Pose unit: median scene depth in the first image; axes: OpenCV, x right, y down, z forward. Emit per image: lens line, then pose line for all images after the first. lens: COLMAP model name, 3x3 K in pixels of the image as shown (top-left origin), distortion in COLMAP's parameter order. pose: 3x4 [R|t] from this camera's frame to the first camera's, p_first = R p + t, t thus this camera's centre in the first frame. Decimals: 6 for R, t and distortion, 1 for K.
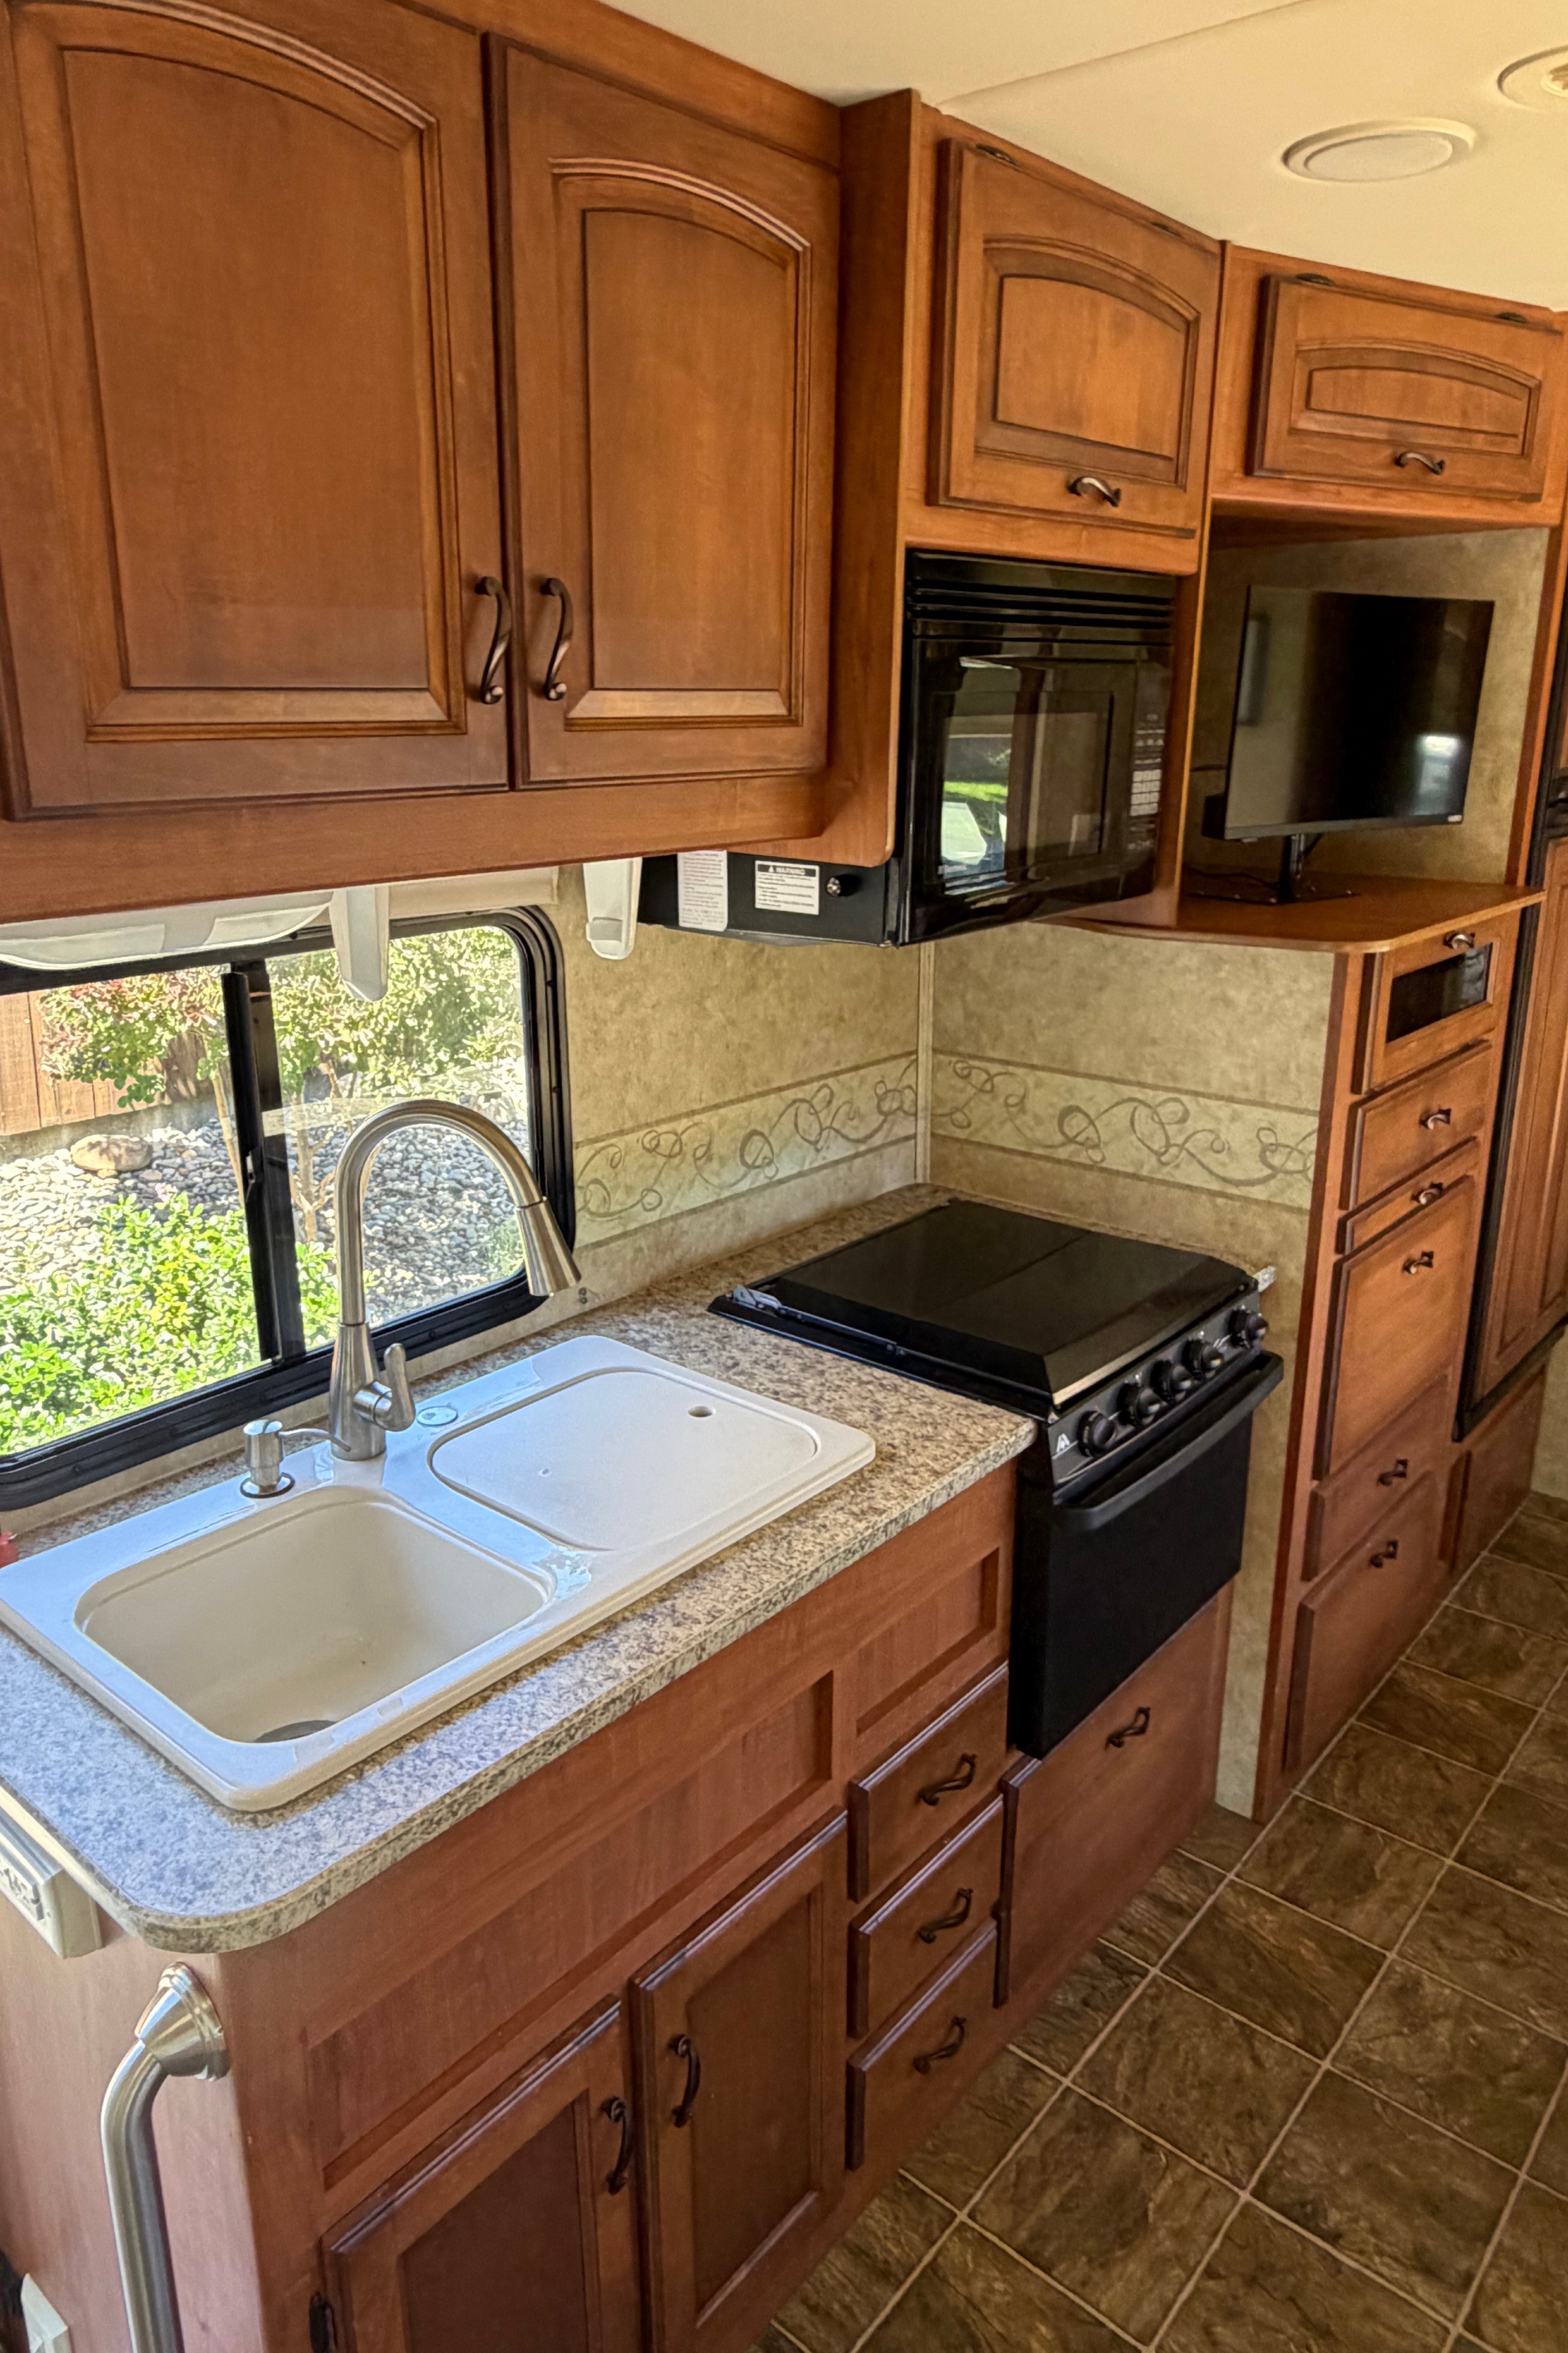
lens RADIAL K [[1562.2, 0, 751.1], [0, 1562.2, 1164.3], [0, 0, 1]] dist [-0.001241, -0.005185]
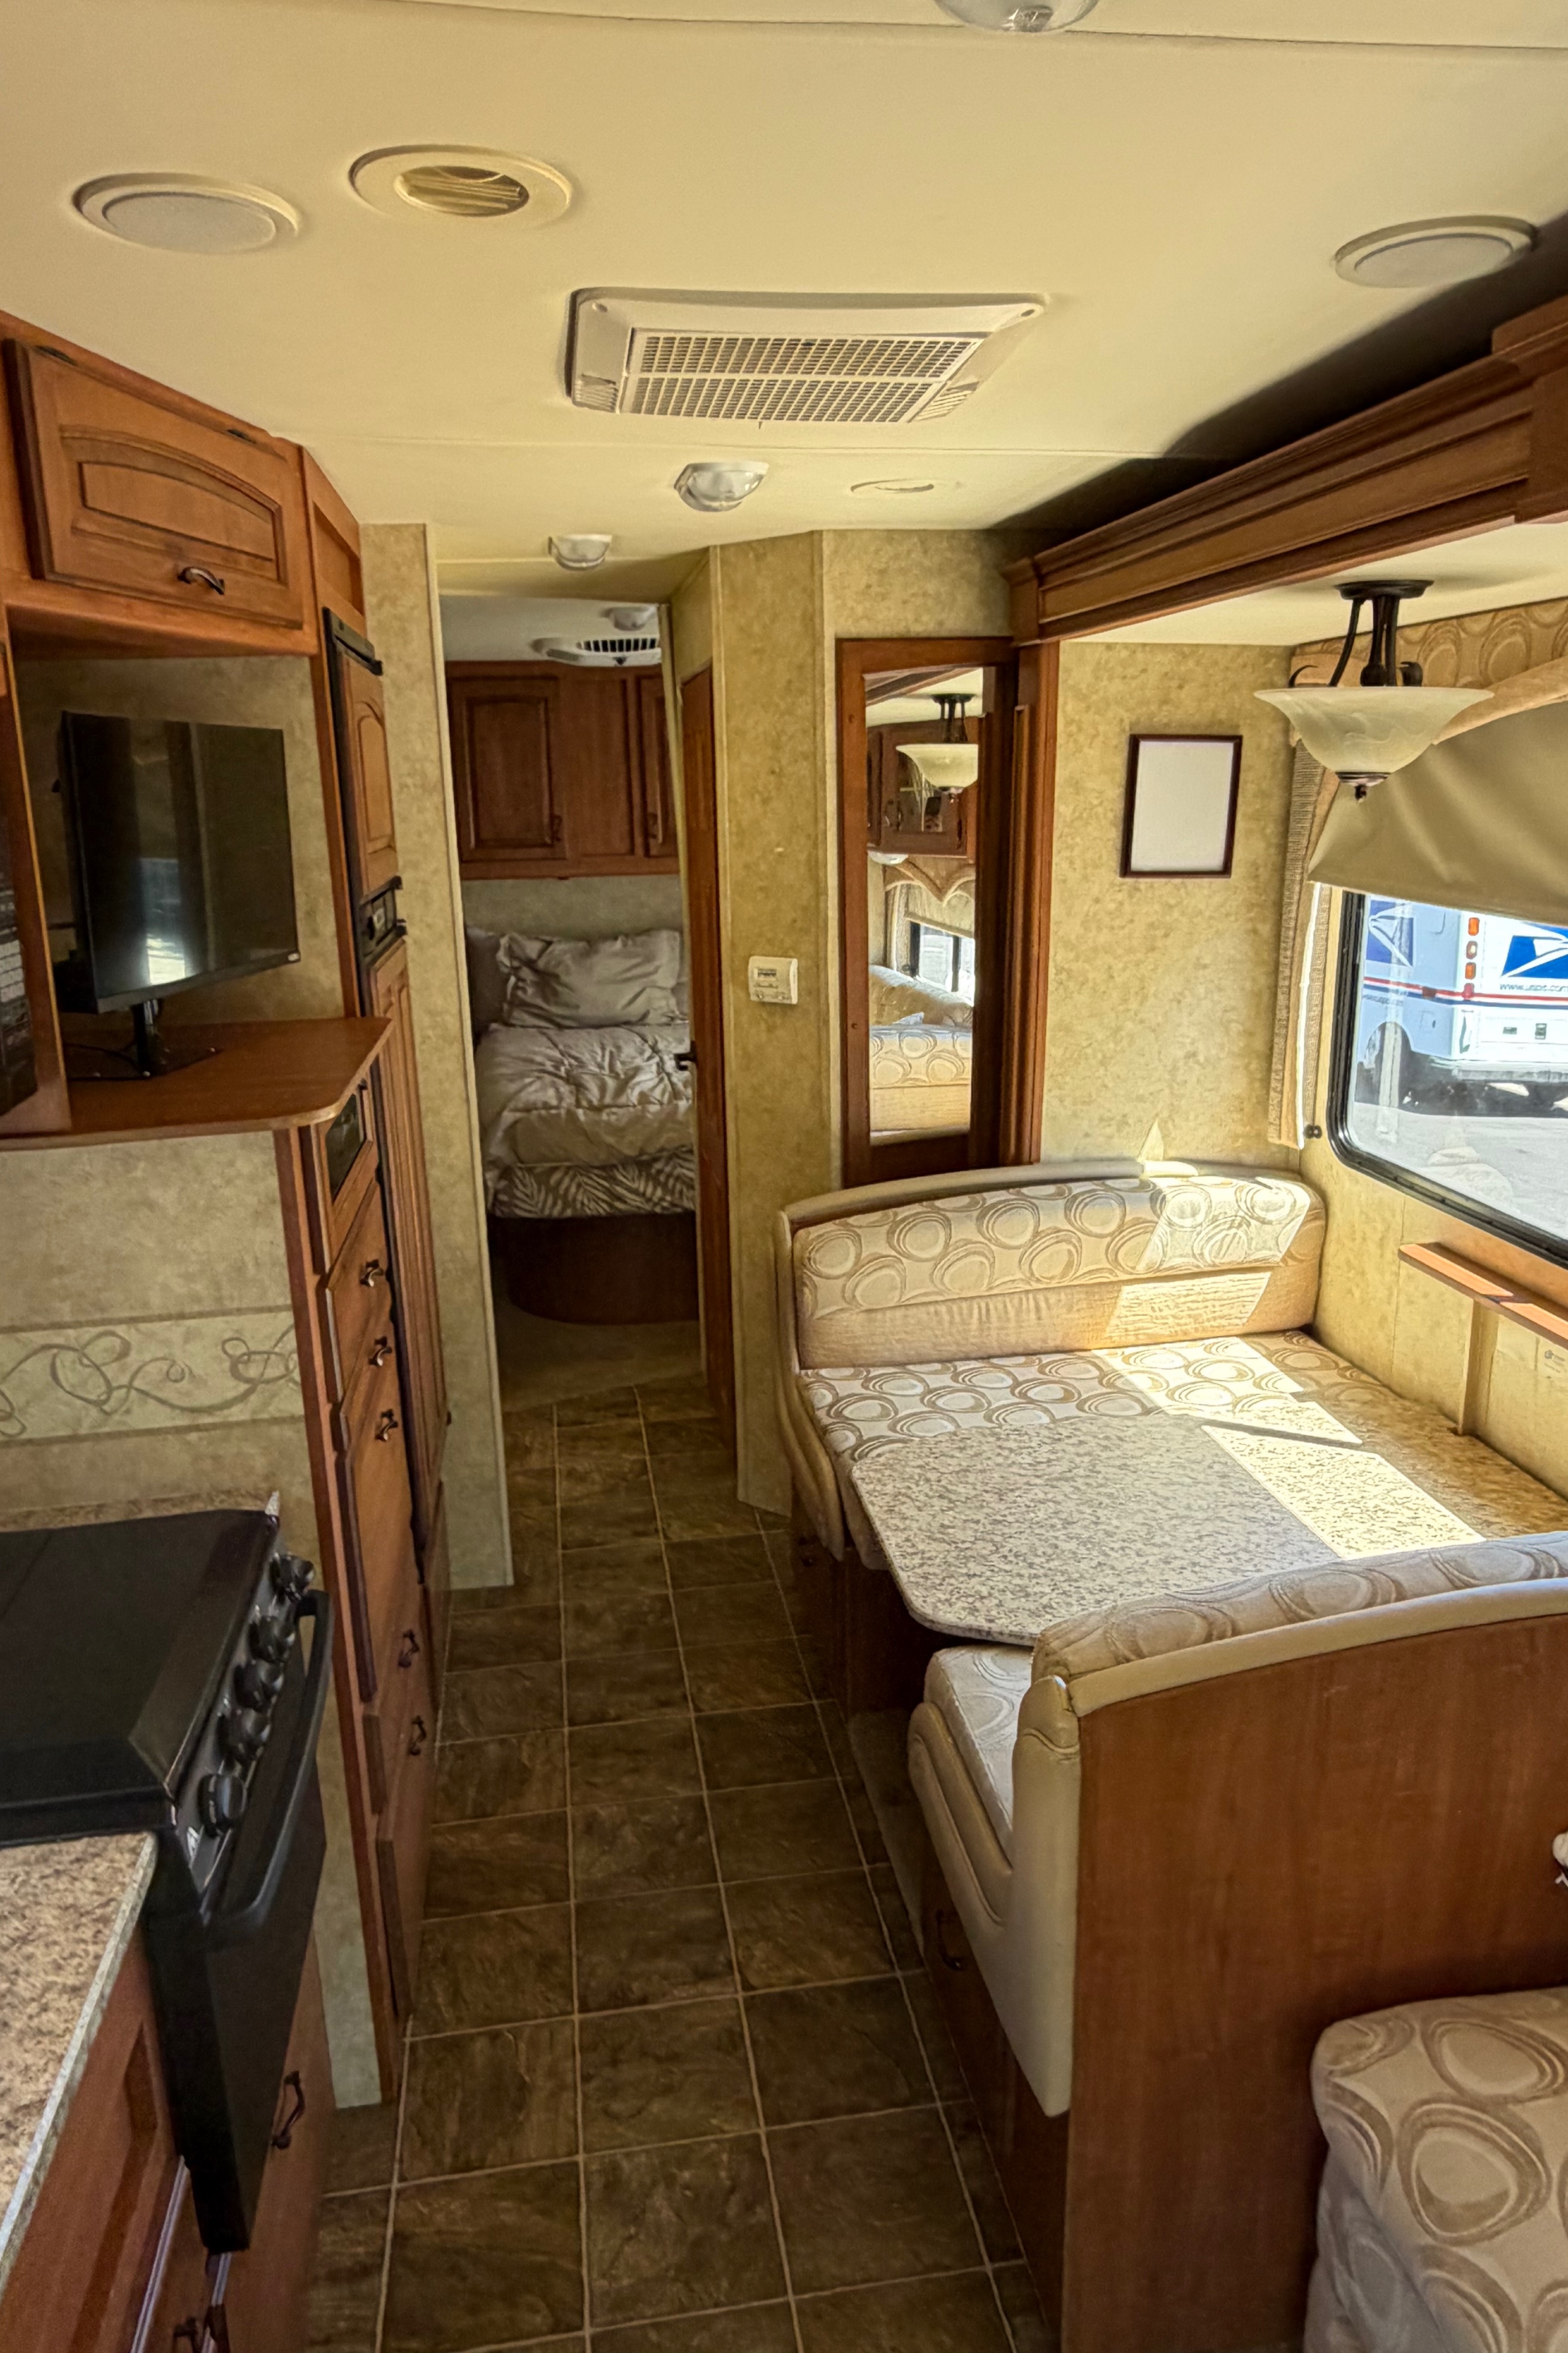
lens RADIAL K [[1562.2, 0, 751.1], [0, 1562.2, 1164.3], [0, 0, 1]] dist [-0.001241, -0.005185]
pose [[0.656318, -0.197646, 0.728137, -0.082329], [0.248645, 0.967826, 0.038587, -0.076026], [-0.712336, 0.155723, 0.684345, 0.201519]]
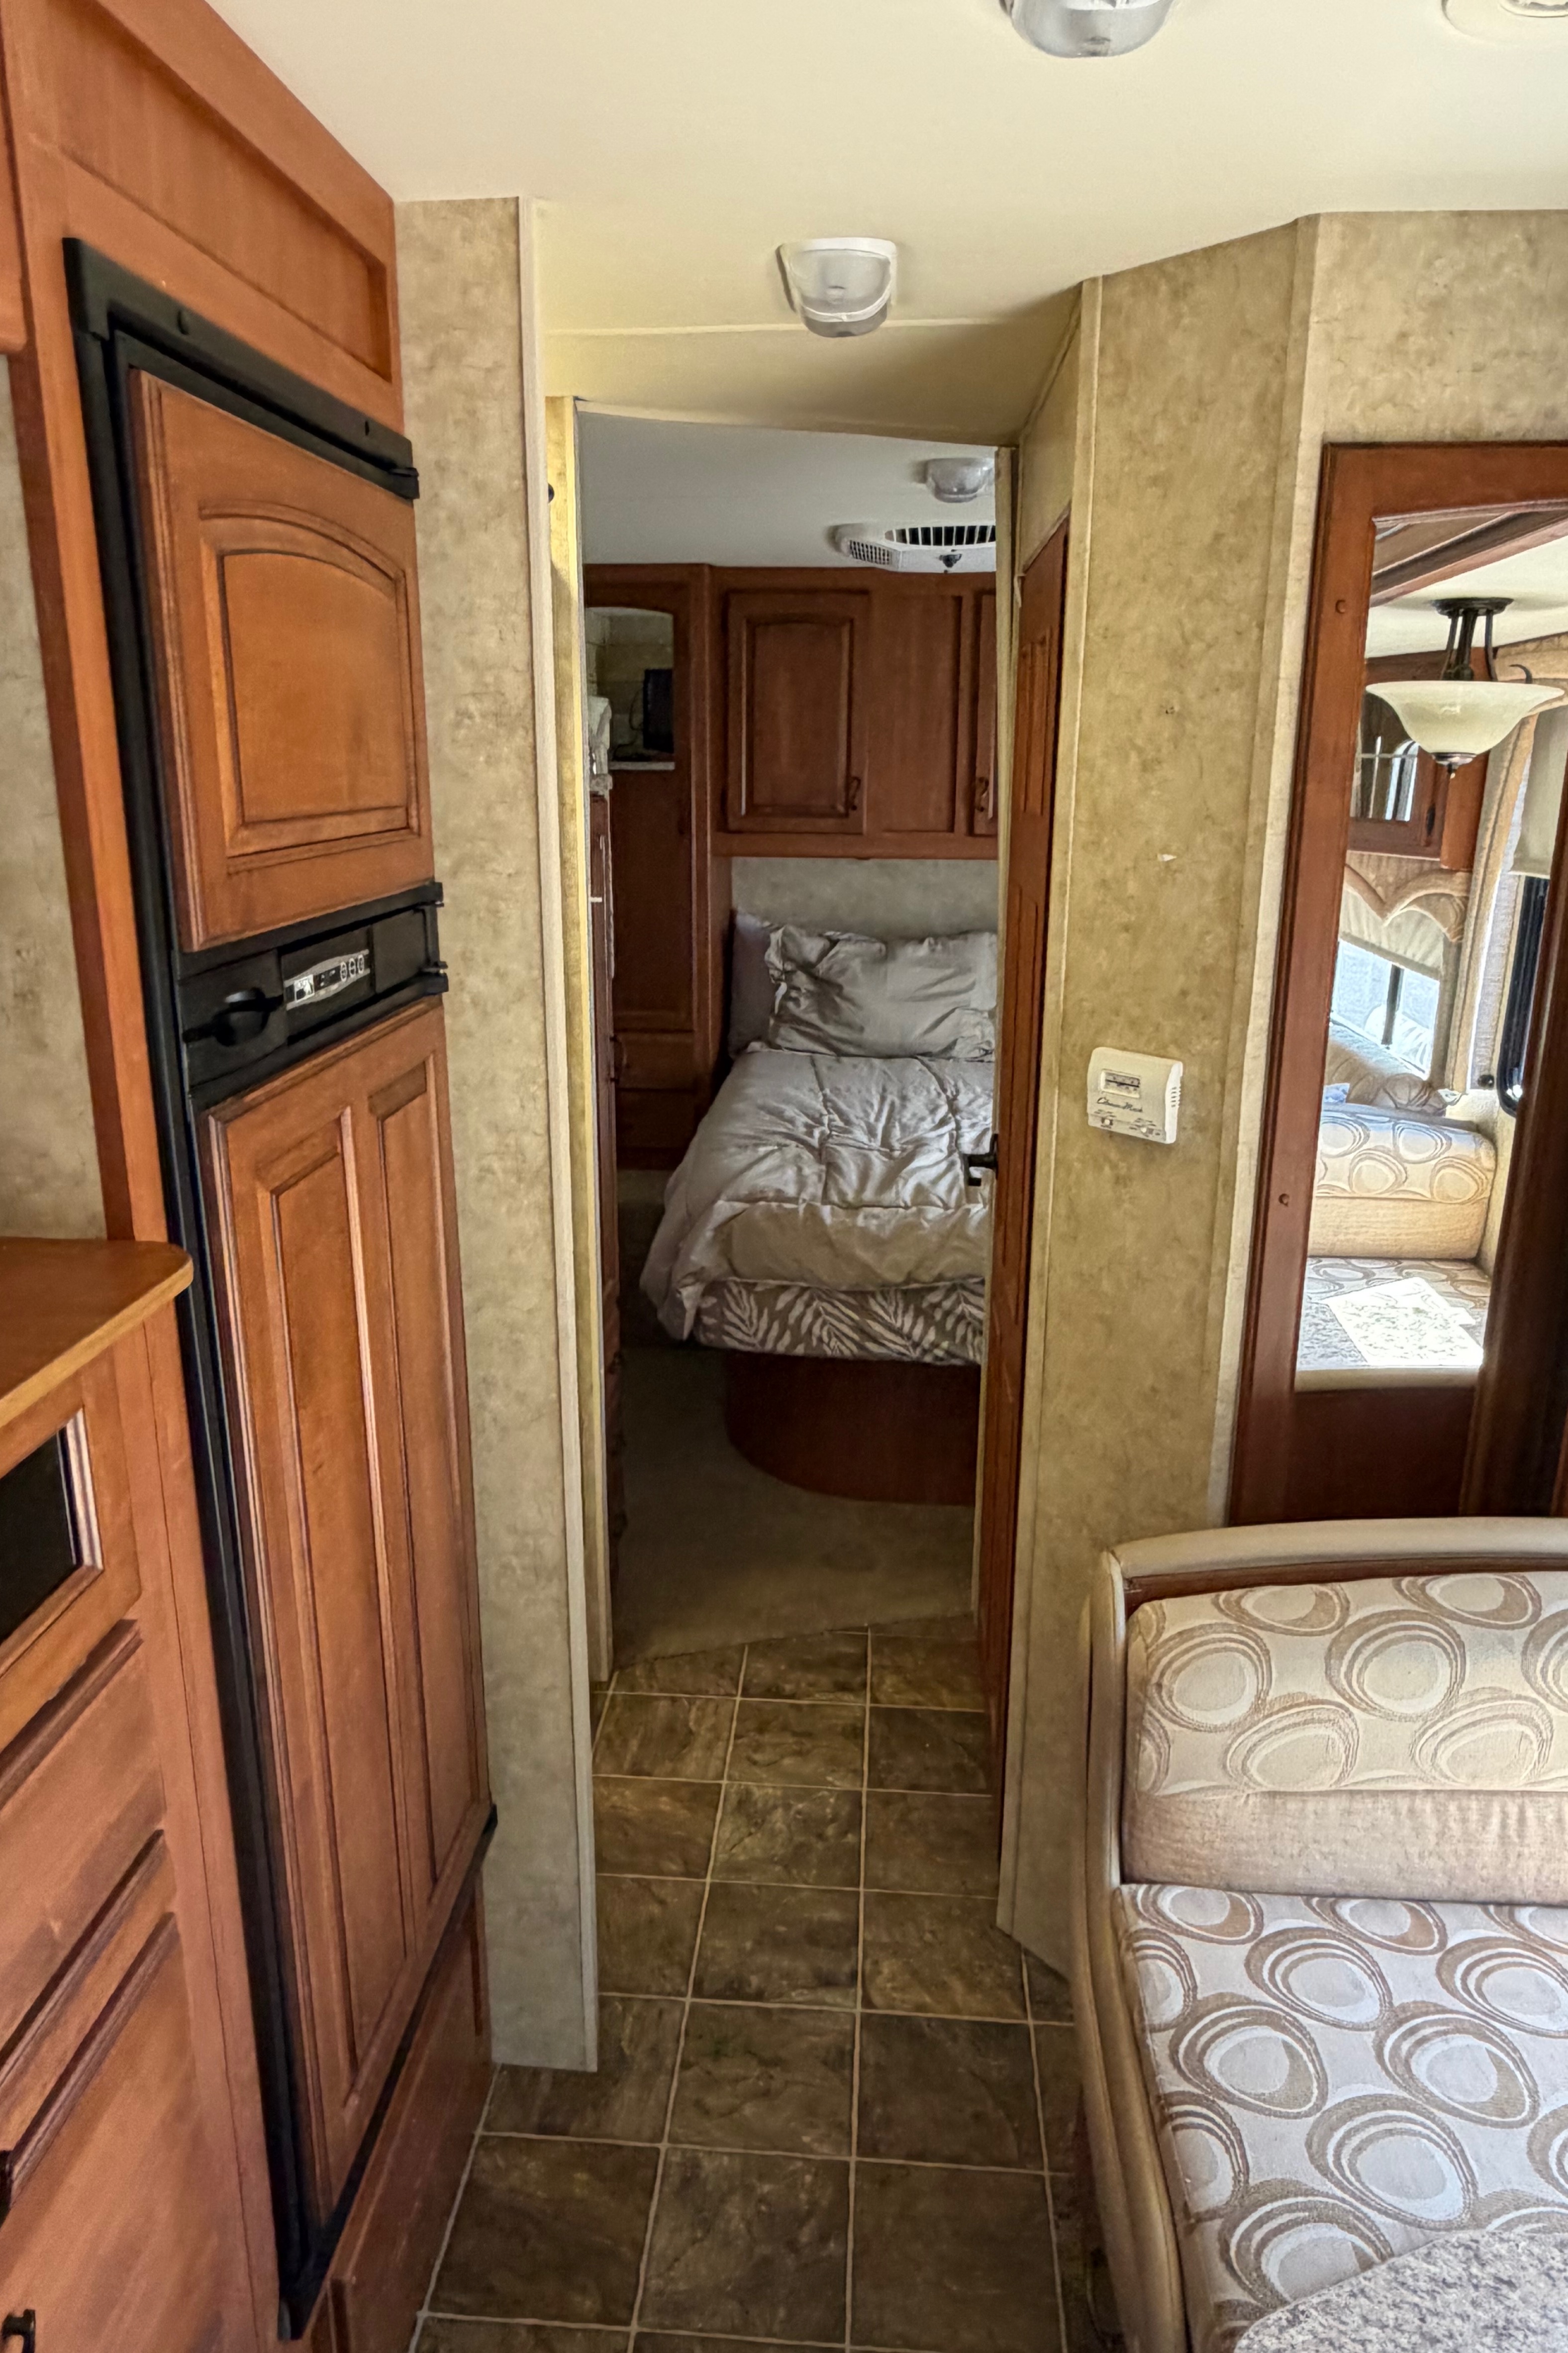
lens RADIAL K [[1562.2, 0, 751.1], [0, 1562.2, 1164.3], [0, 0, 1]] dist [-0.001241, -0.005185]
pose [[0.807861, -0.151883, 0.569466, 0.442357], [0.172108, 0.984904, 0.018527, -0.202551], [-0.563684, 0.083042, 0.821806, 0.643201]]
